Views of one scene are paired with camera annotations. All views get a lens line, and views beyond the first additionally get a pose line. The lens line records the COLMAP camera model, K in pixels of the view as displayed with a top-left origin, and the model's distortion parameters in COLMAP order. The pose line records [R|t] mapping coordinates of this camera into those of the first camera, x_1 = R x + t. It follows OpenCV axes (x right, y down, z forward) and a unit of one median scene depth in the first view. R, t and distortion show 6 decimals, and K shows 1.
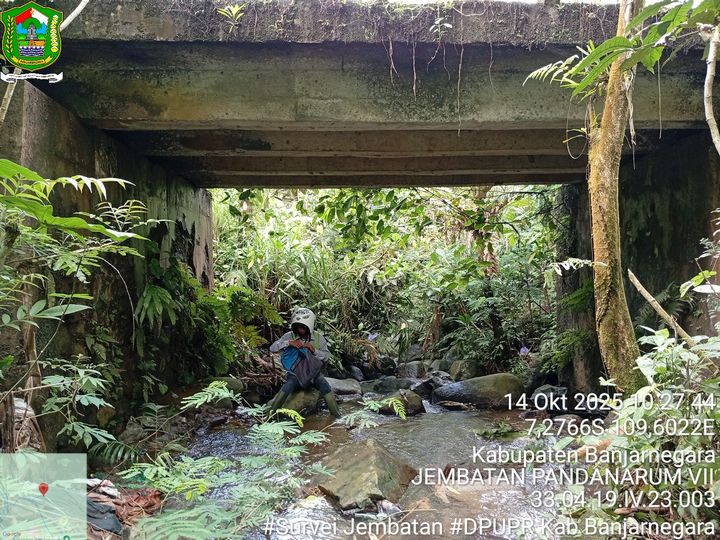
lens RADIAL K [[548.4, 0, 358.0], [0, 548.4, 270.3], [0, 0, 1]] dist [0.099948, -0.210141]
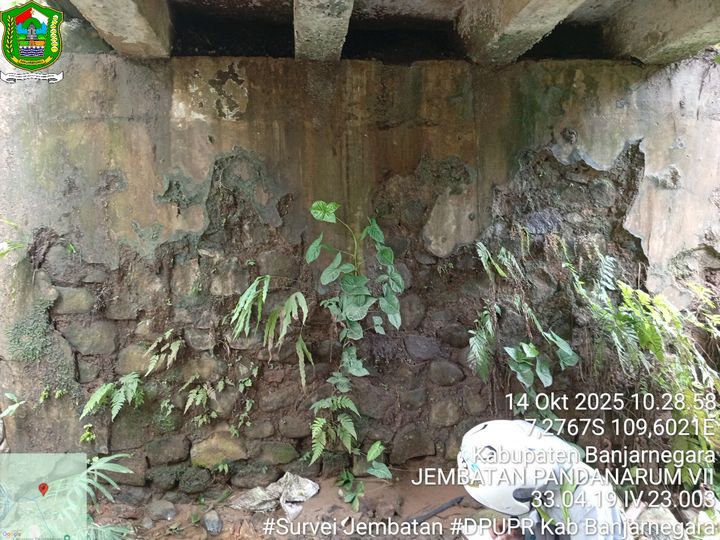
lens RADIAL K [[548.4, 0, 358.0], [0, 548.4, 270.3], [0, 0, 1]] dist [0.099948, -0.210141]
pose [[0.047701, 0.049955, -0.997612, 0.192327], [0.019264, 0.998517, 0.050922, -0.007188], [0.998676, -0.021647, 0.046668, 0.831930]]
